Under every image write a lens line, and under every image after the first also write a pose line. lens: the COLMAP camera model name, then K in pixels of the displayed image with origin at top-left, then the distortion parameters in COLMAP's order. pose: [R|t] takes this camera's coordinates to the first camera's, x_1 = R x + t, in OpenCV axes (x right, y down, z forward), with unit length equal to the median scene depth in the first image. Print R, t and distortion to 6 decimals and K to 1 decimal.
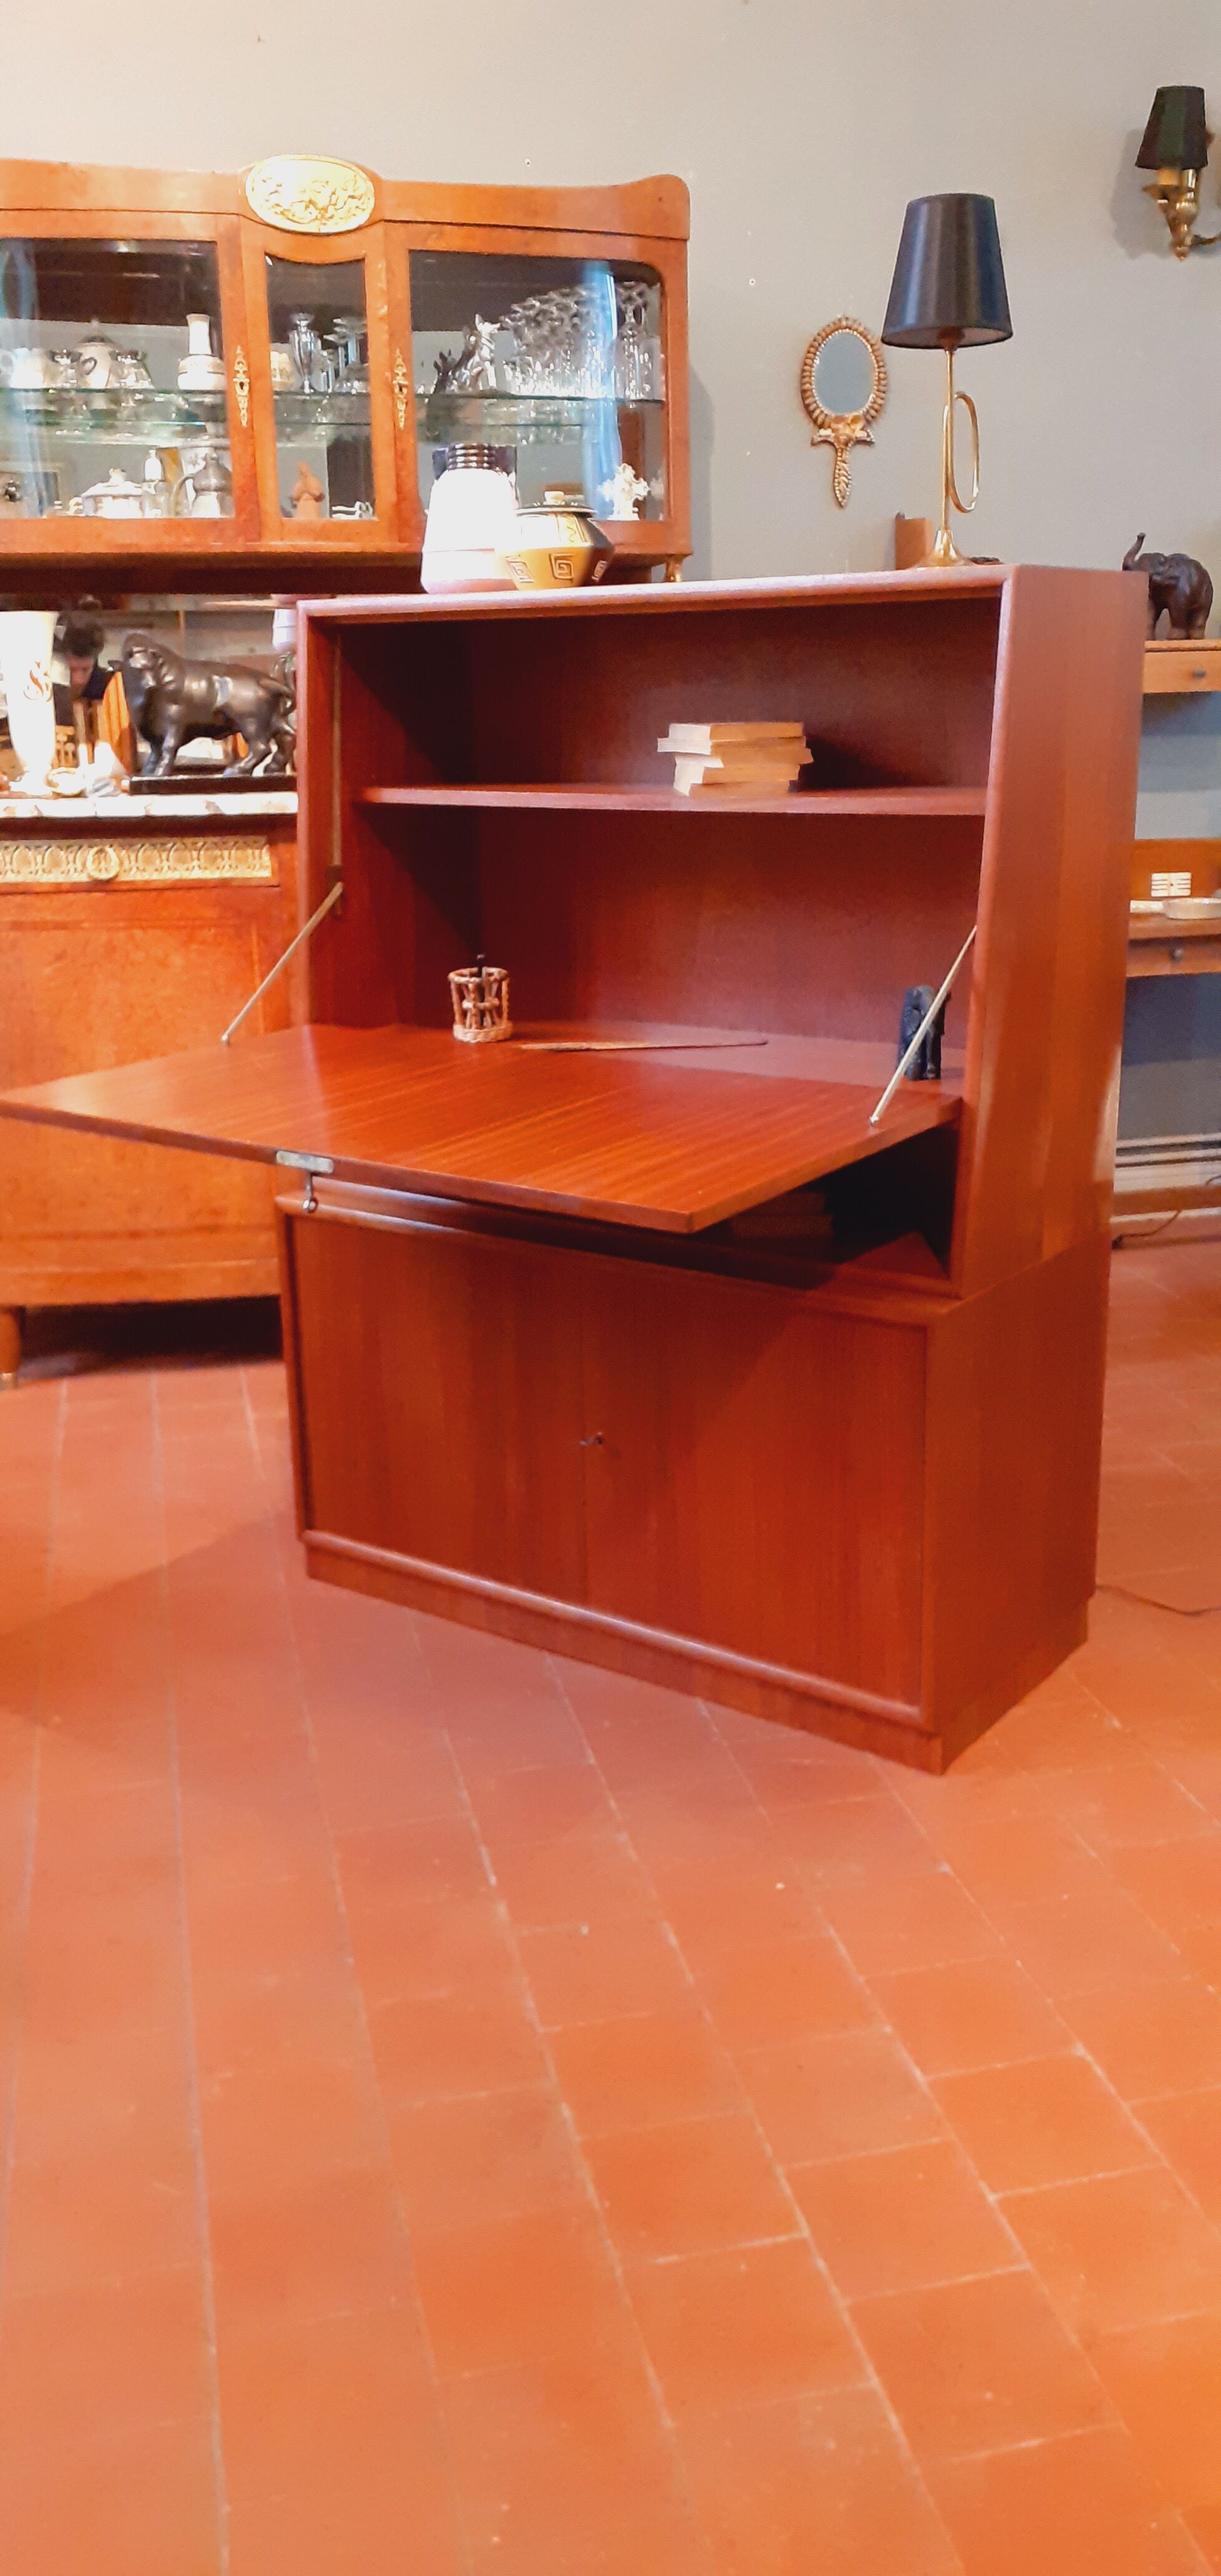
lens RADIAL K [[1970.2, 0, 652.2], [0, 1970.2, 1289.6], [0, 0, 1]] dist [0.046220, -0.044827]
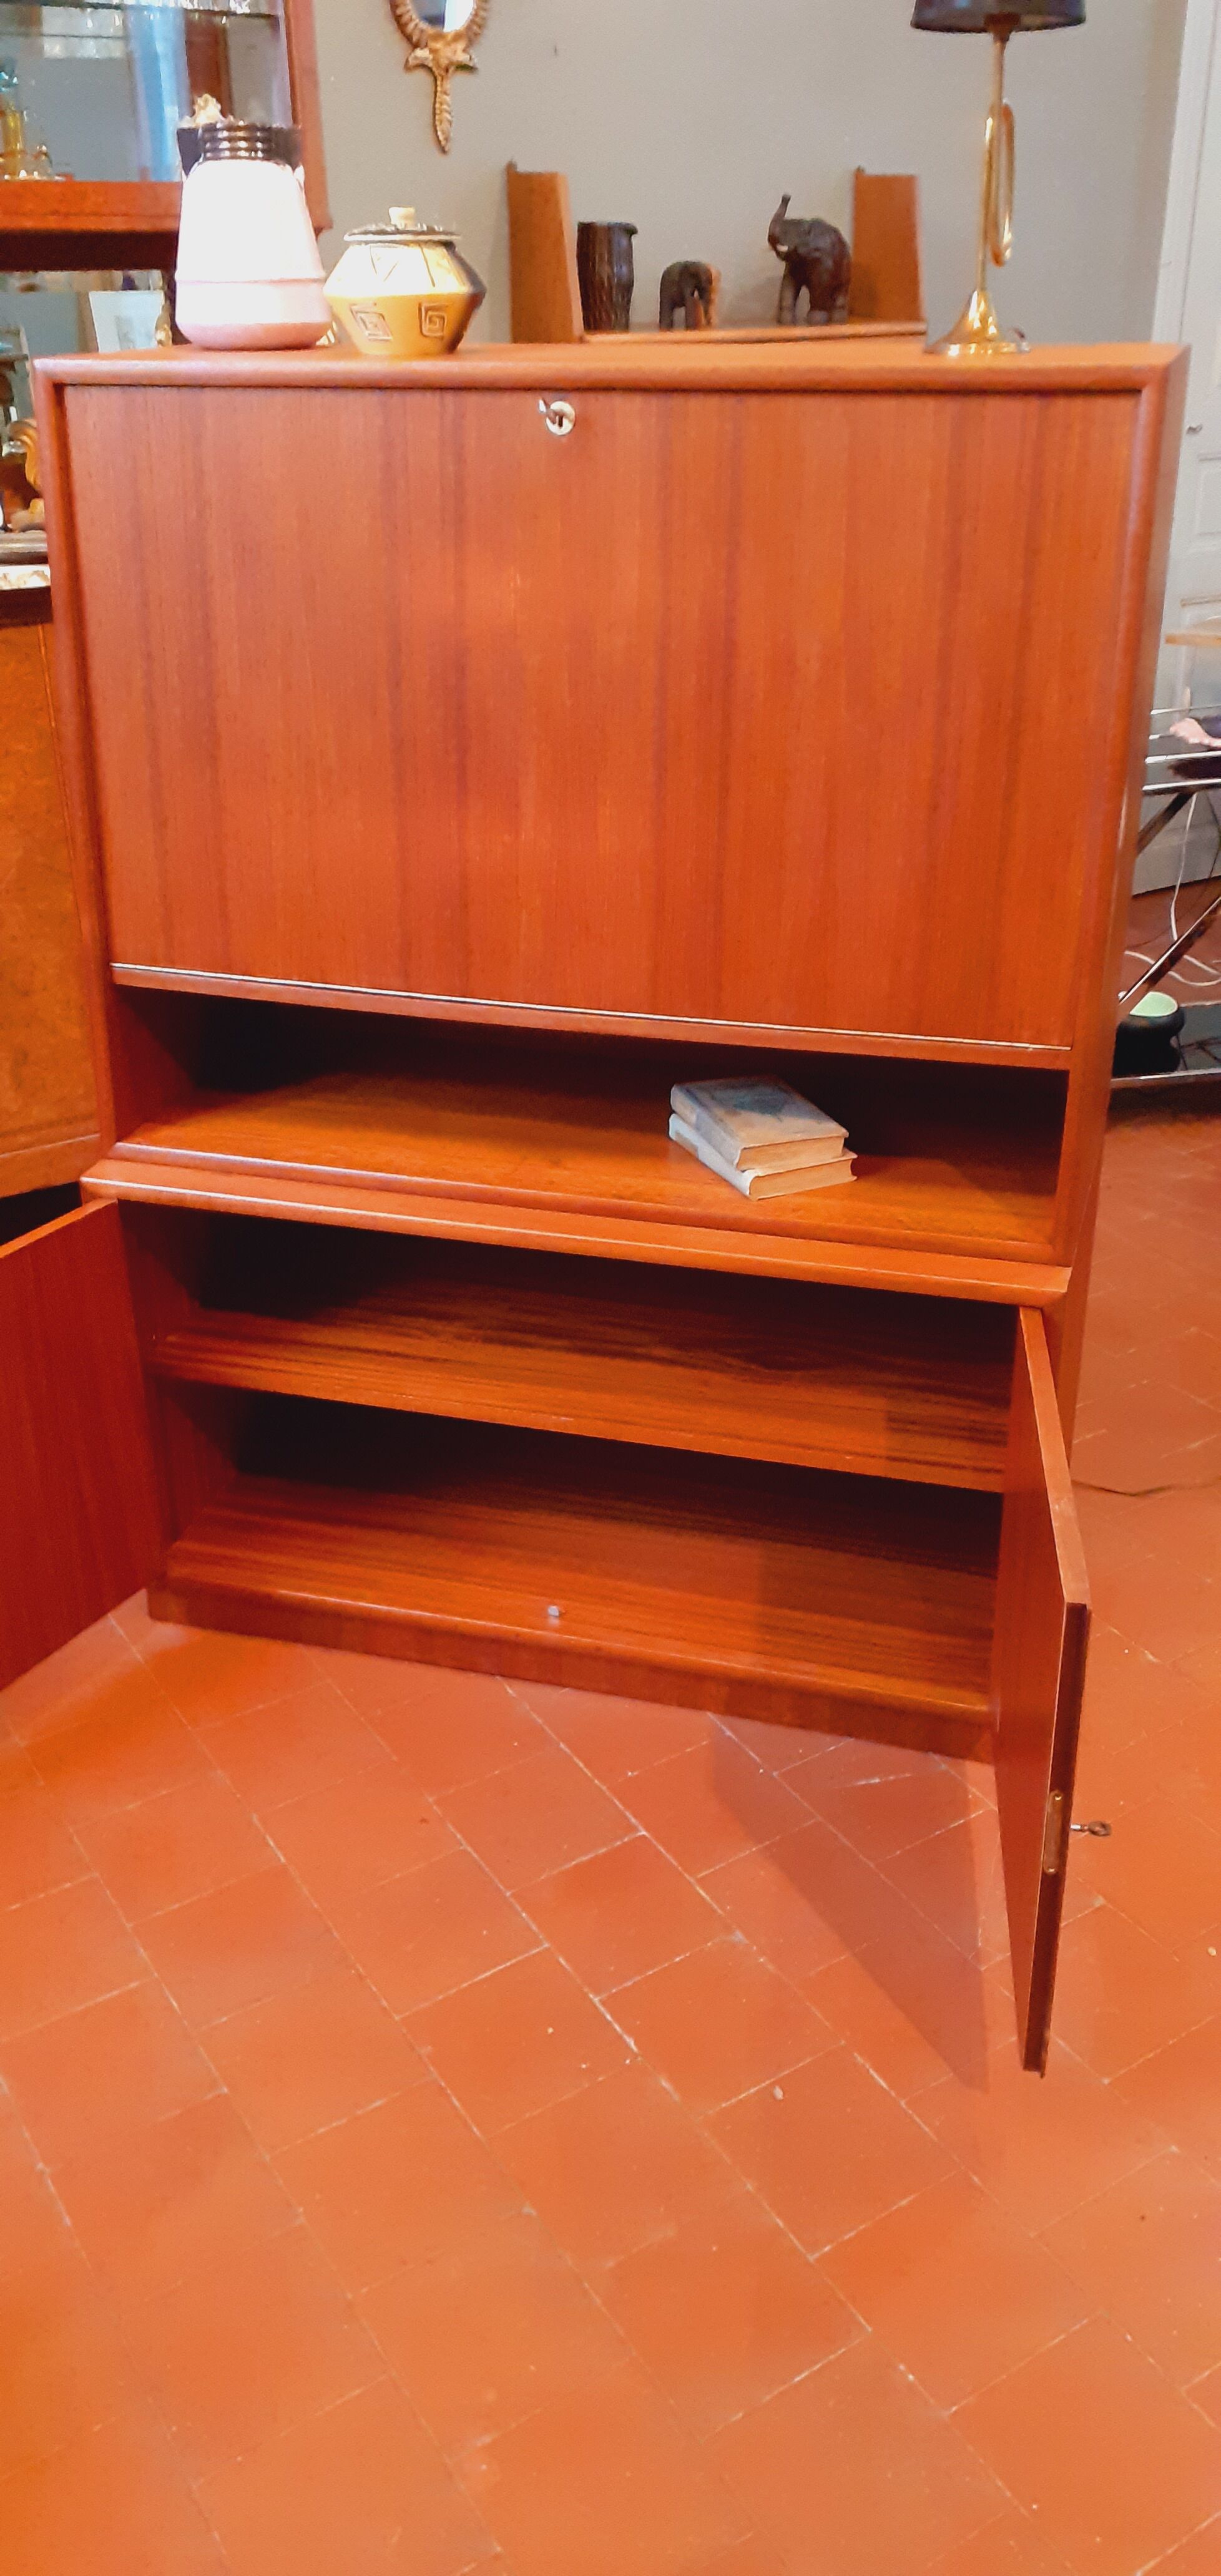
lens RADIAL K [[1970.2, 0, 617.8], [0, 1970.2, 1275.6], [0, 0, 1]] dist [0.046220, -0.044827]
pose [[0.946120, -0.139498, 0.292229, -0.177501], [0.086831, 0.978694, 0.186062, -0.107223], [-0.311958, -0.150662, 0.938074, 0.166413]]
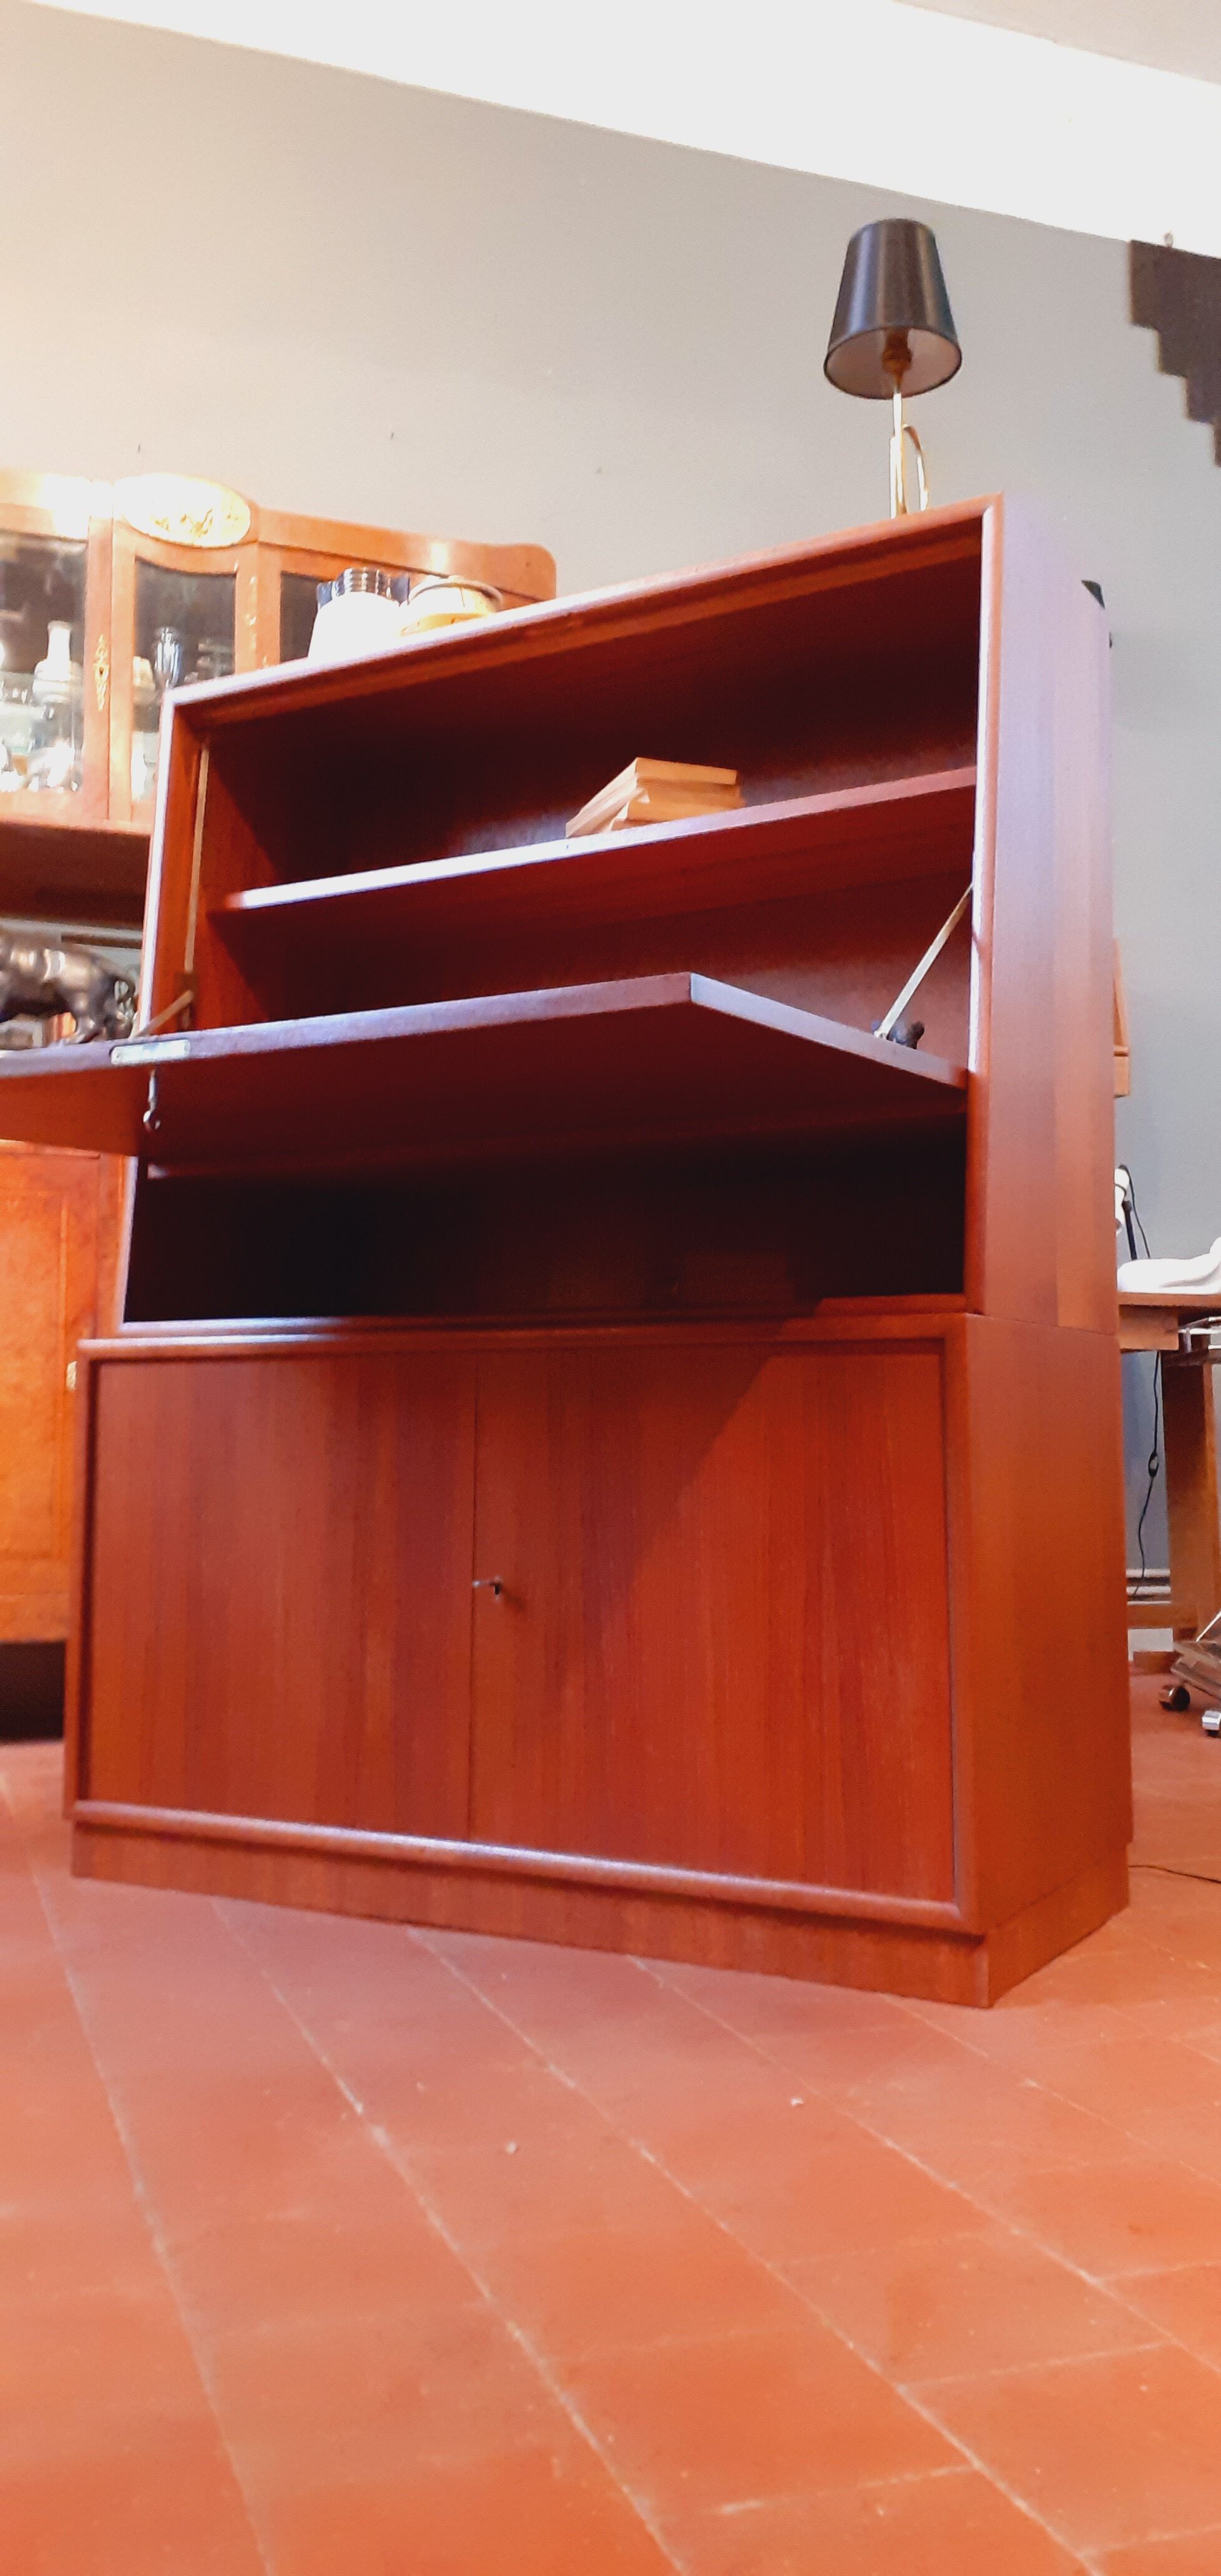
lens RADIAL K [[1970.2, 0, 589.5], [0, 1970.2, 1311.3], [0, 0, 1]] dist [0.046220, -0.044827]
pose [[0.996571, 0.021113, 0.080003, -0.039510], [0.007651, 0.939241, -0.343173, 0.172349], [-0.082388, 0.342609, 0.935859, 0.178221]]
